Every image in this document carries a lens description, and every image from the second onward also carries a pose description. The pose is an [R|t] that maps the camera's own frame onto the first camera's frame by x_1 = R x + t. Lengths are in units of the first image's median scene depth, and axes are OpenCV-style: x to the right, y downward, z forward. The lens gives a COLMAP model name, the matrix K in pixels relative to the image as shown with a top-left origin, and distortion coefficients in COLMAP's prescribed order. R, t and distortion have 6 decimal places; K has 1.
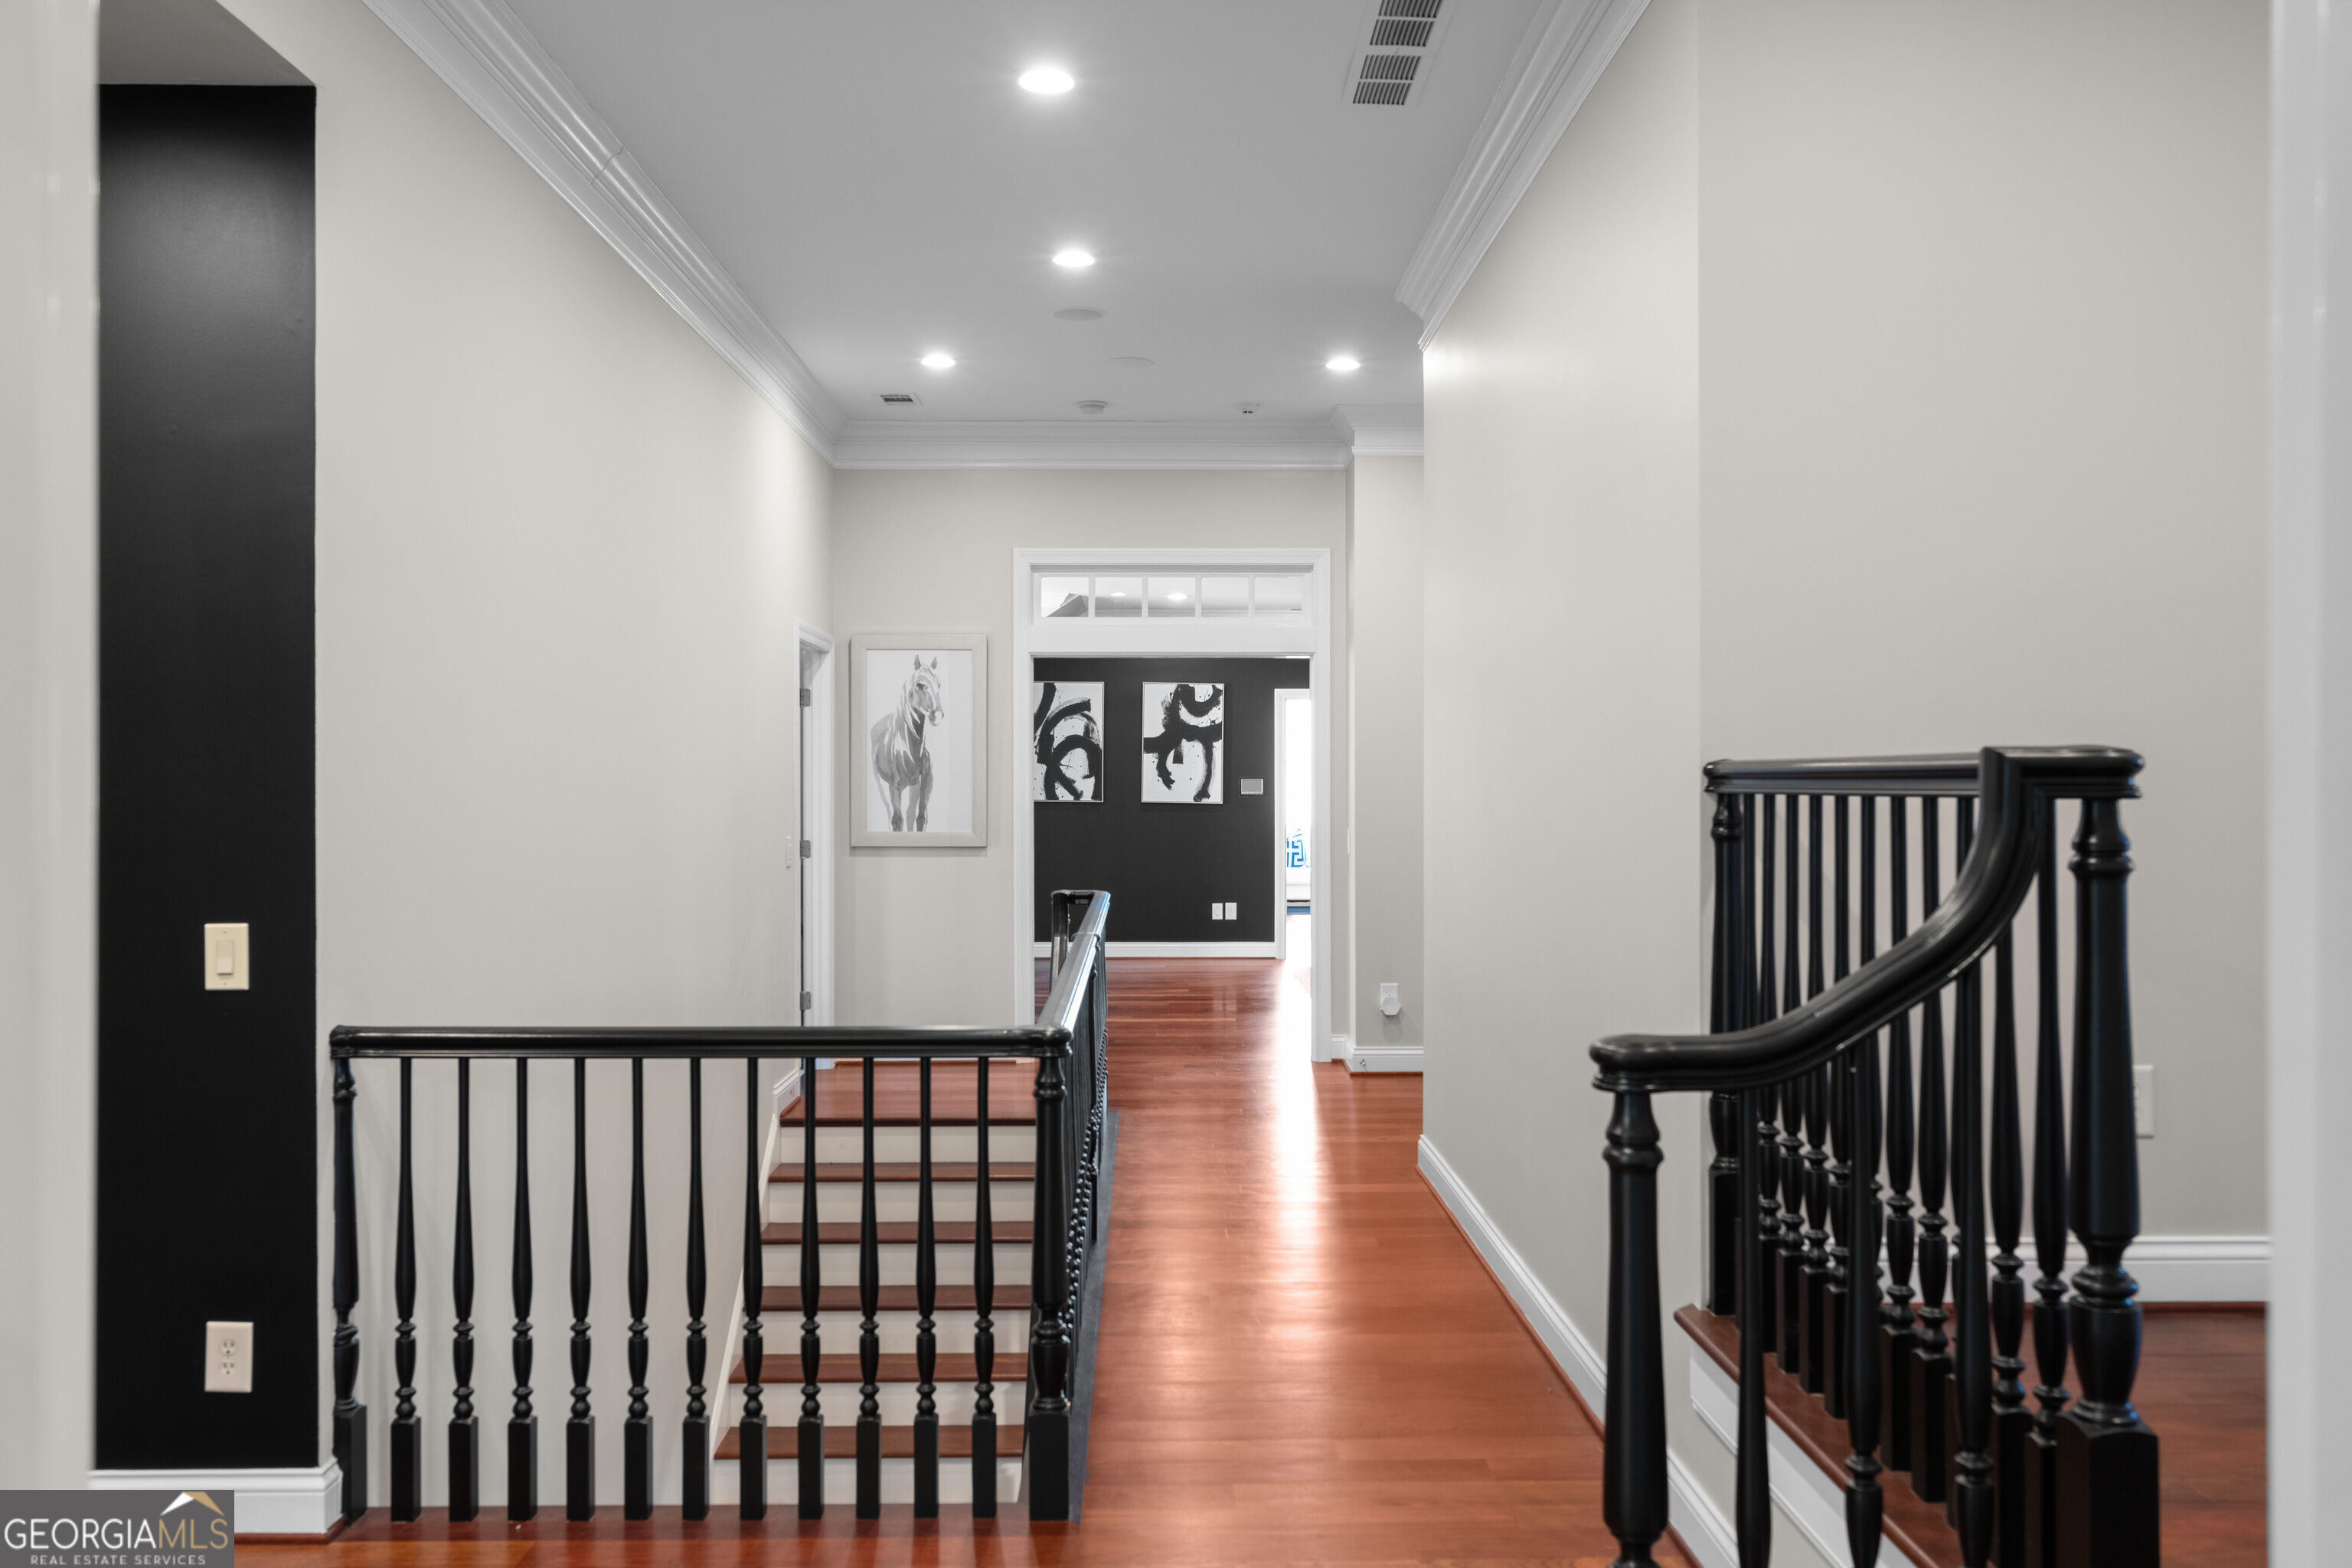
lens RADIAL K [[1903.0, 0, 1176.1], [0, 1903.0, 773.1], [0, 0, 1]] dist [-0.065863, 0.113079]
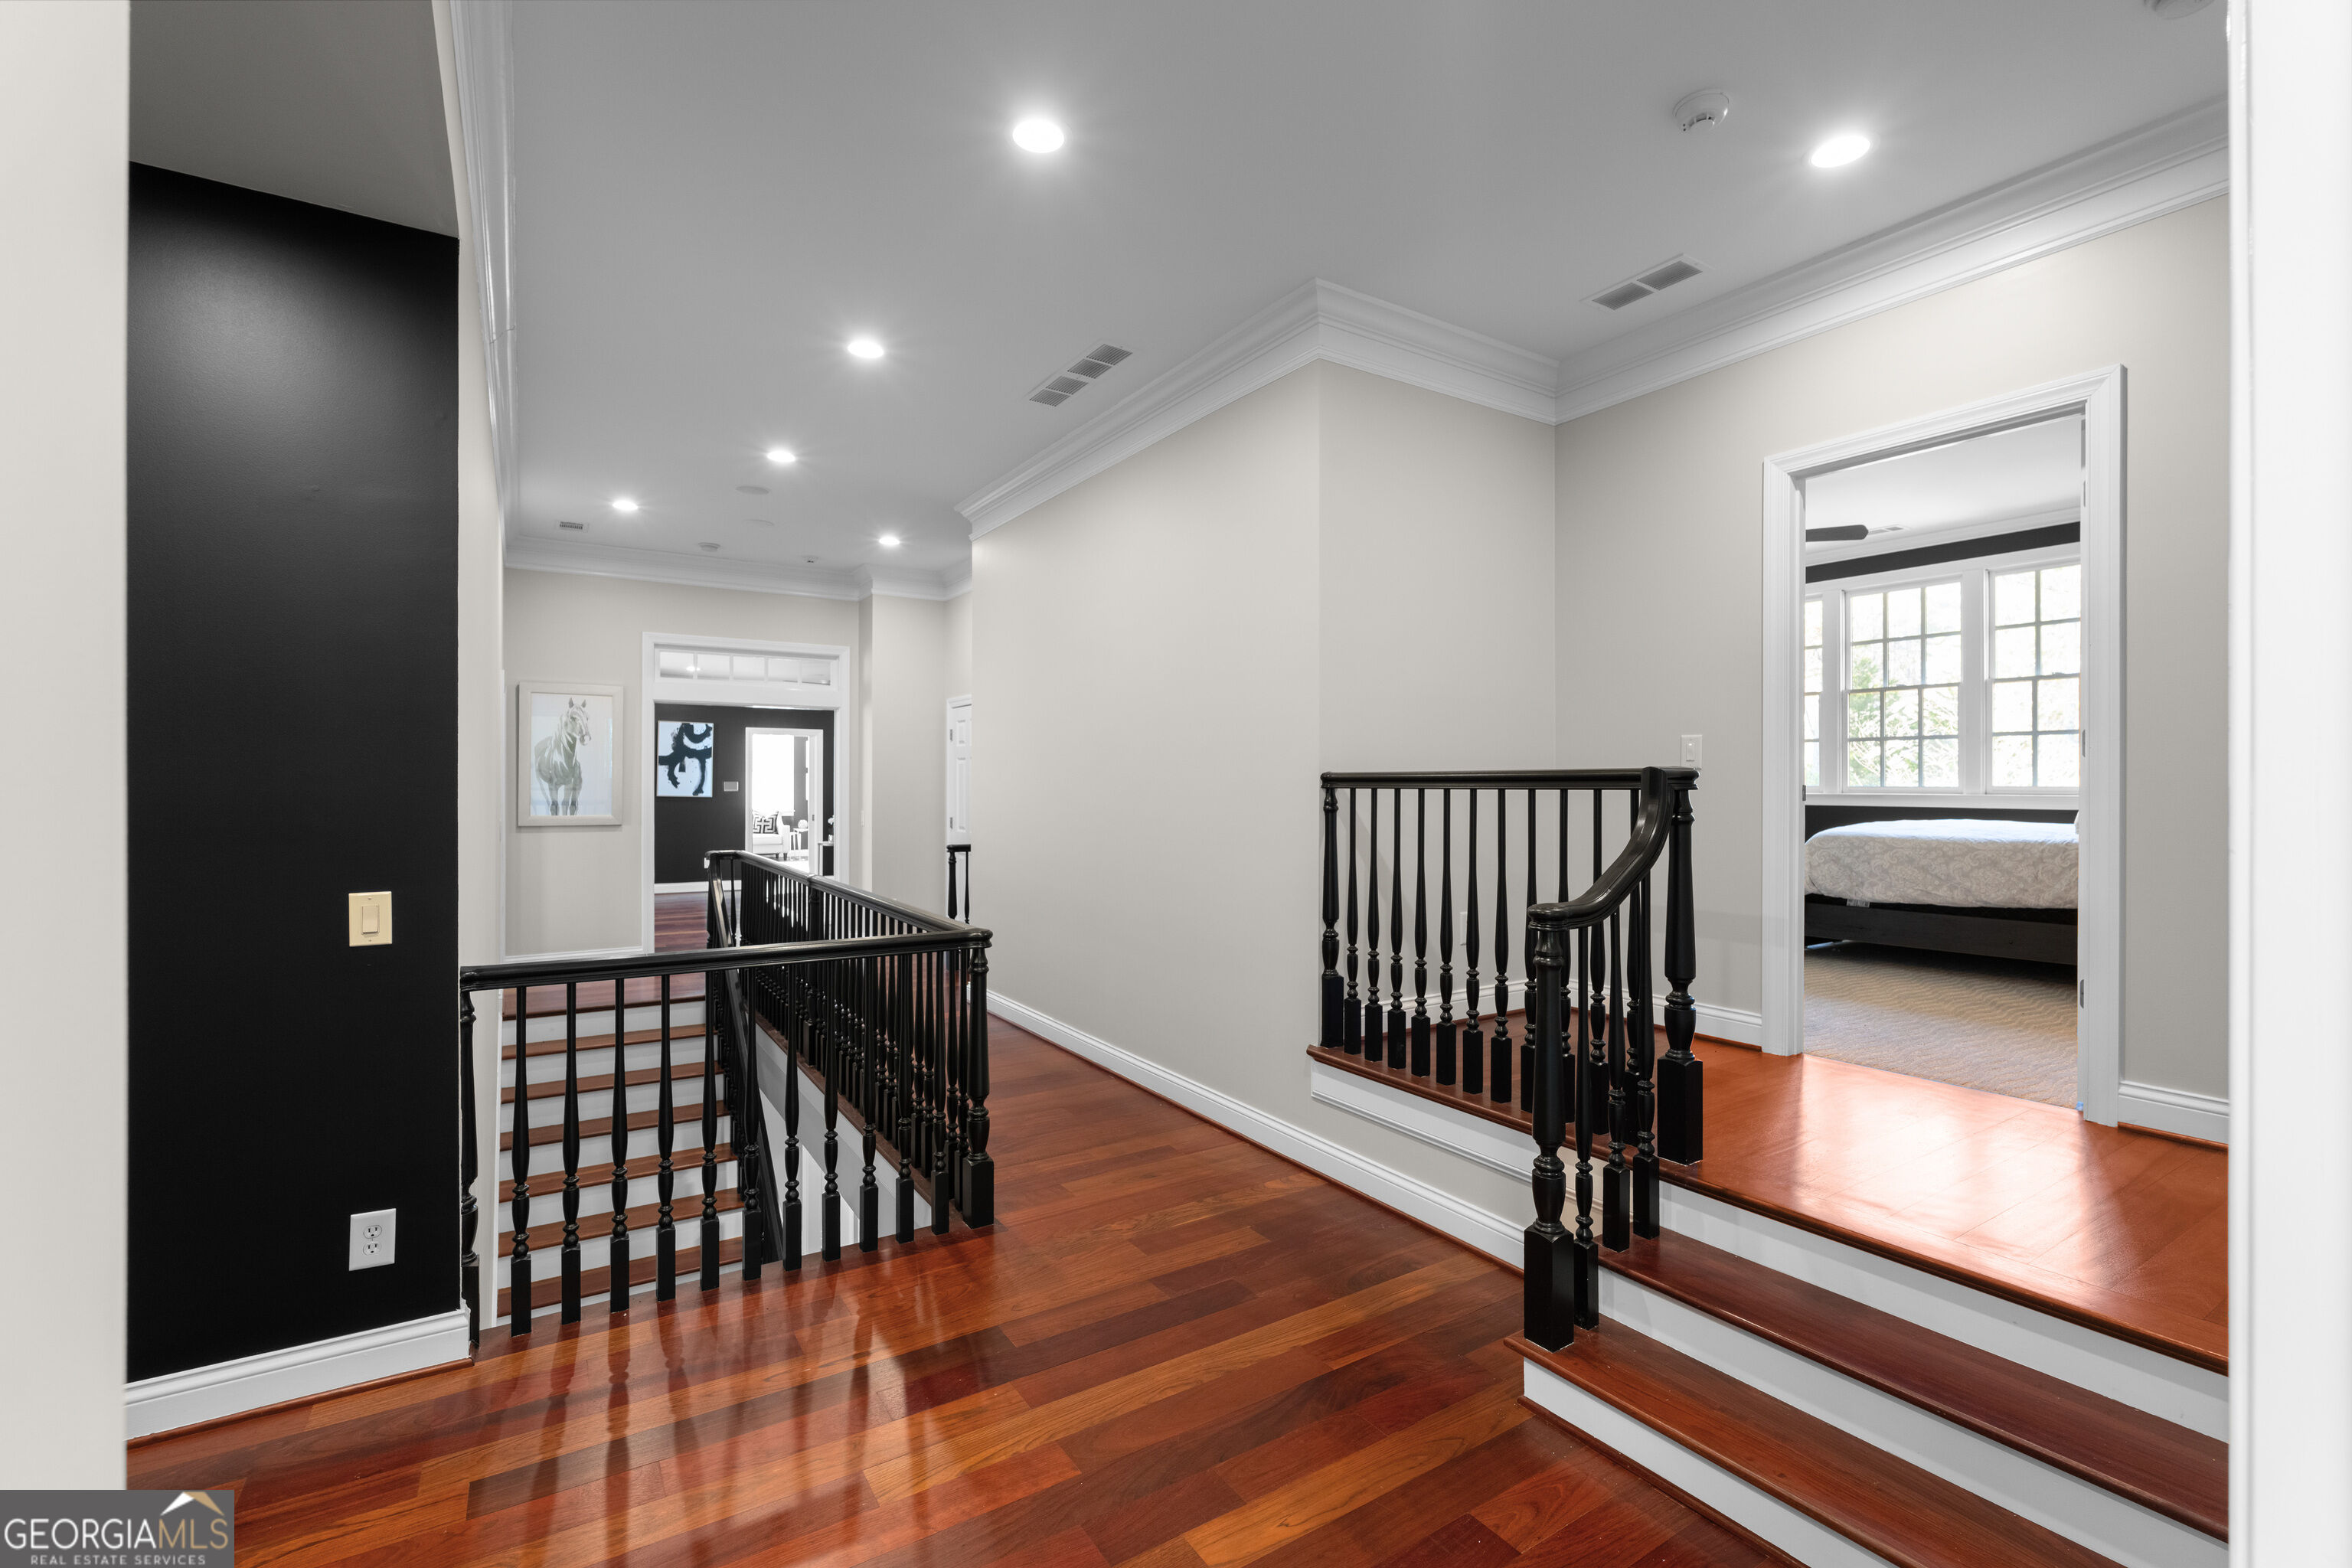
lens RADIAL K [[1033.5, 0, 1176.0], [0, 1033.5, 784.0], [0, 0, 1]] dist [-0.000474, 0.000130]
pose [[0.850674, 0.003364, 0.525682, -0.163670], [-0.005324, 0.999983, 0.002215, 0.001610], [-0.525666, -0.004683, 0.850678, 0.055957]]
